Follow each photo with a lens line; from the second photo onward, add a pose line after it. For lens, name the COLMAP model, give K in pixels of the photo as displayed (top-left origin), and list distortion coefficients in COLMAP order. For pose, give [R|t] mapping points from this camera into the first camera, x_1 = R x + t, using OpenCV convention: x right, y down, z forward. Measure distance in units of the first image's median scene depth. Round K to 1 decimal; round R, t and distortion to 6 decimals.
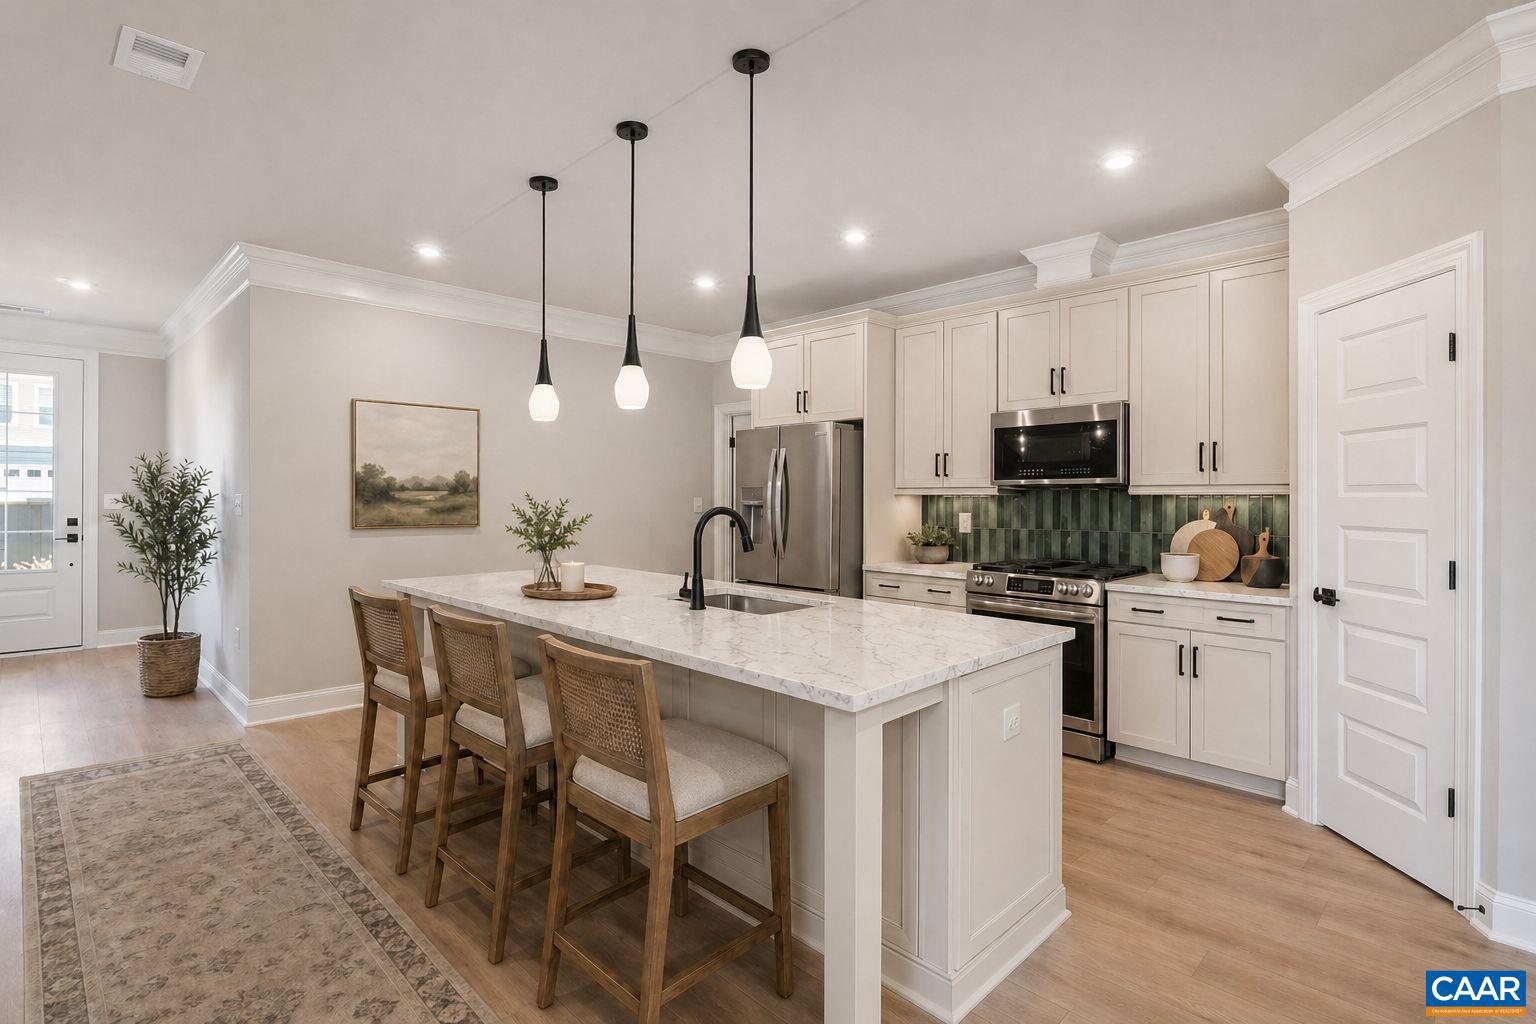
lens RADIAL K [[748.3, 0, 768.1], [0, 748.3, 492.7], [0, 0, 1]] dist [0.000060, -0.000856]
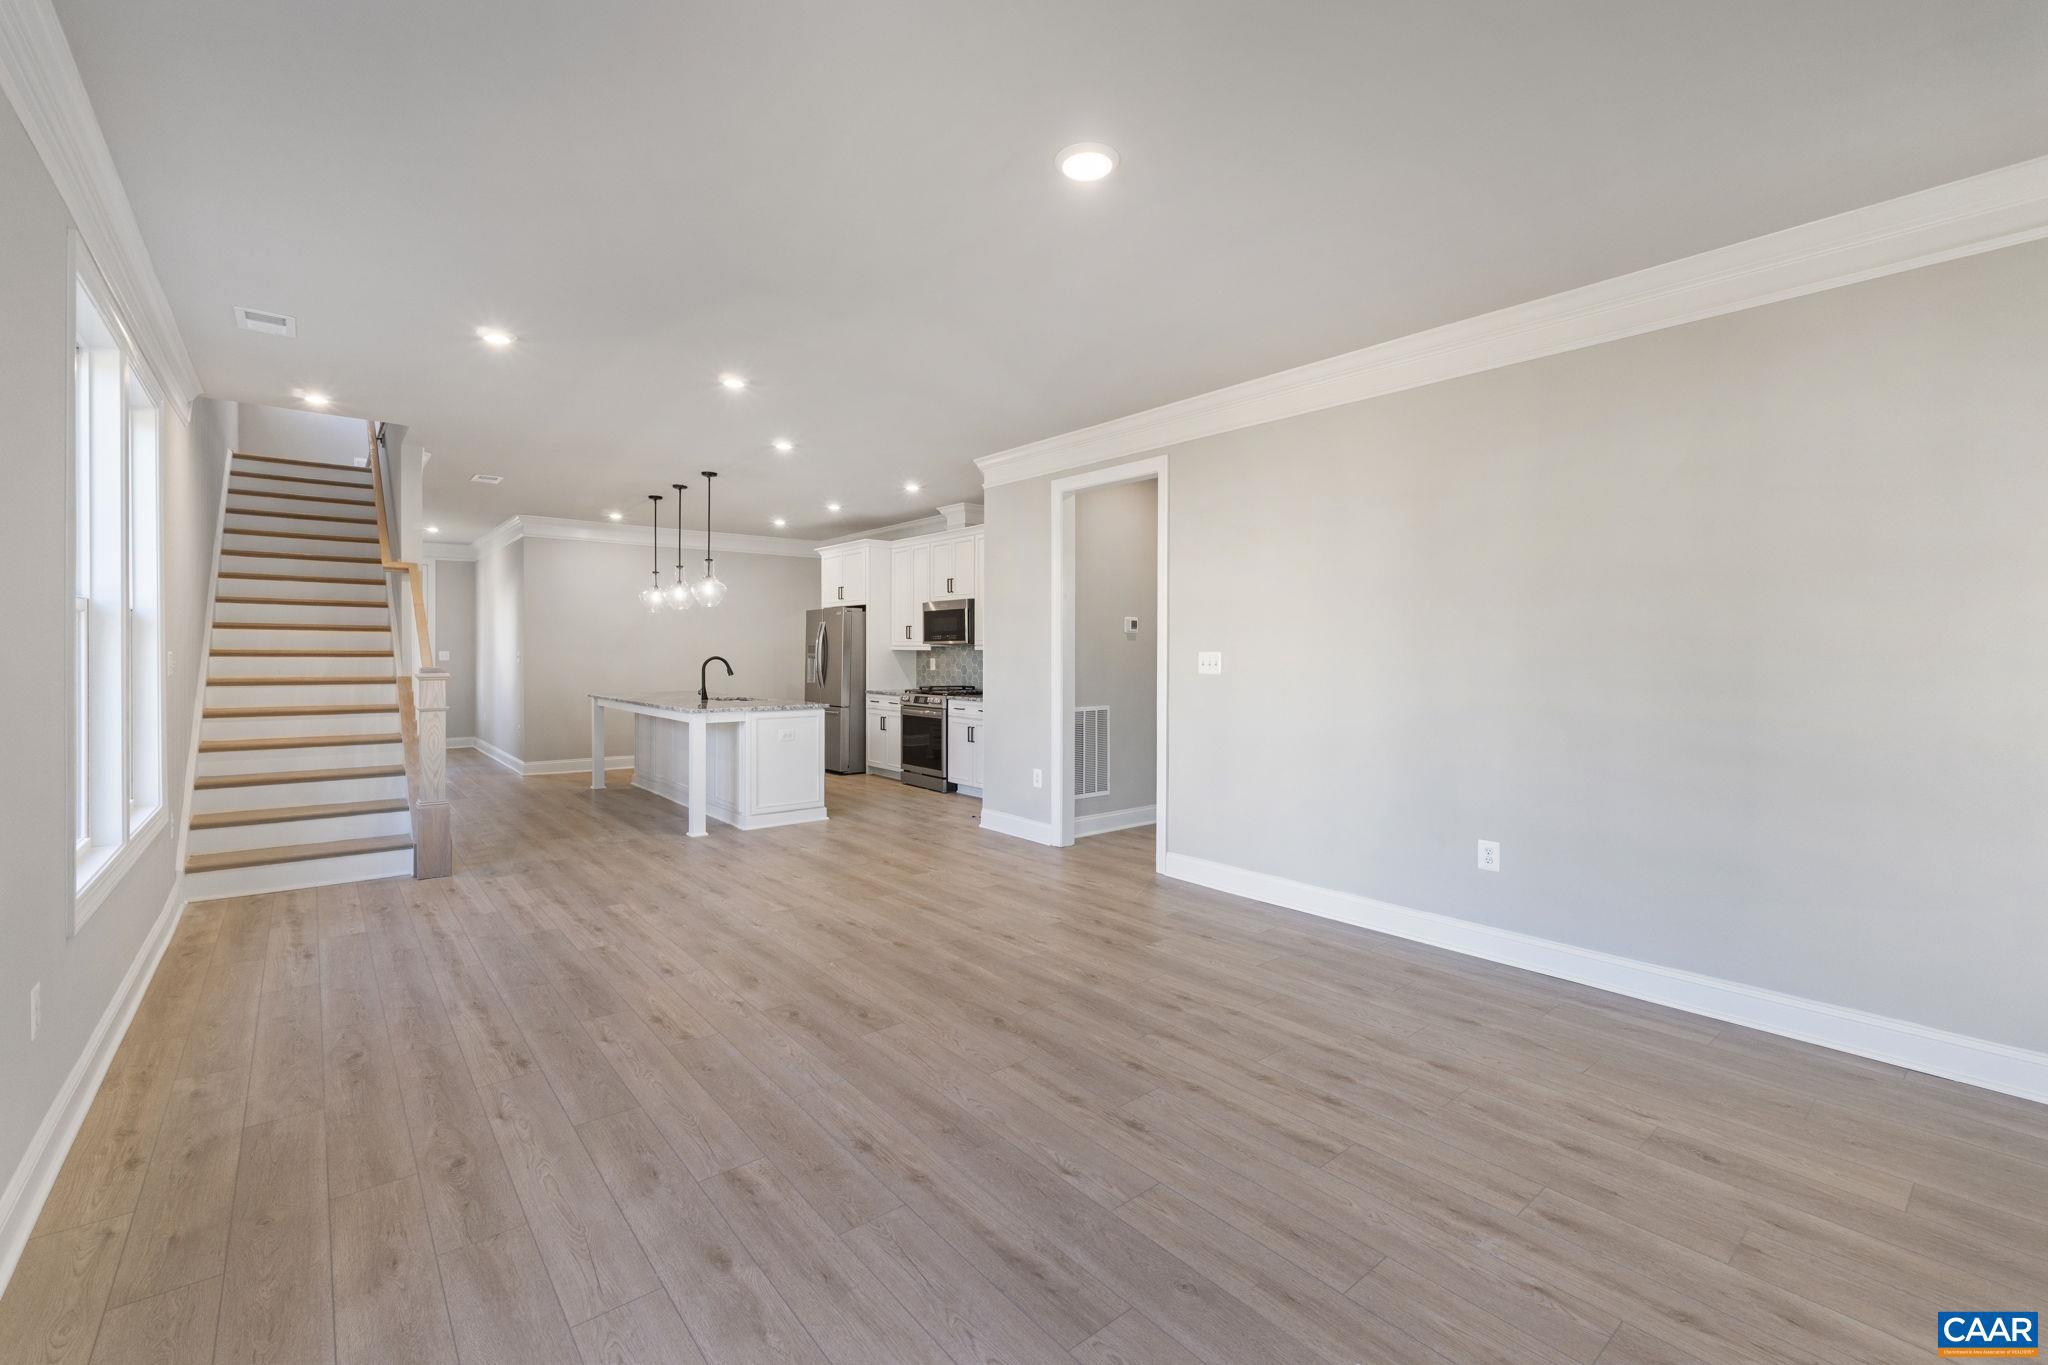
lens RADIAL K [[874.5, 0, 1019.3], [0, 874.5, 659.6], [0, 0, 1]] dist [-0.005276, -0.000518]
pose [[0.994125, -0.000396, -0.108241, 0.800047], [0.001269, 0.999967, 0.007994, 0.009348], [0.108234, -0.008085, 0.994093, -1.062857]]
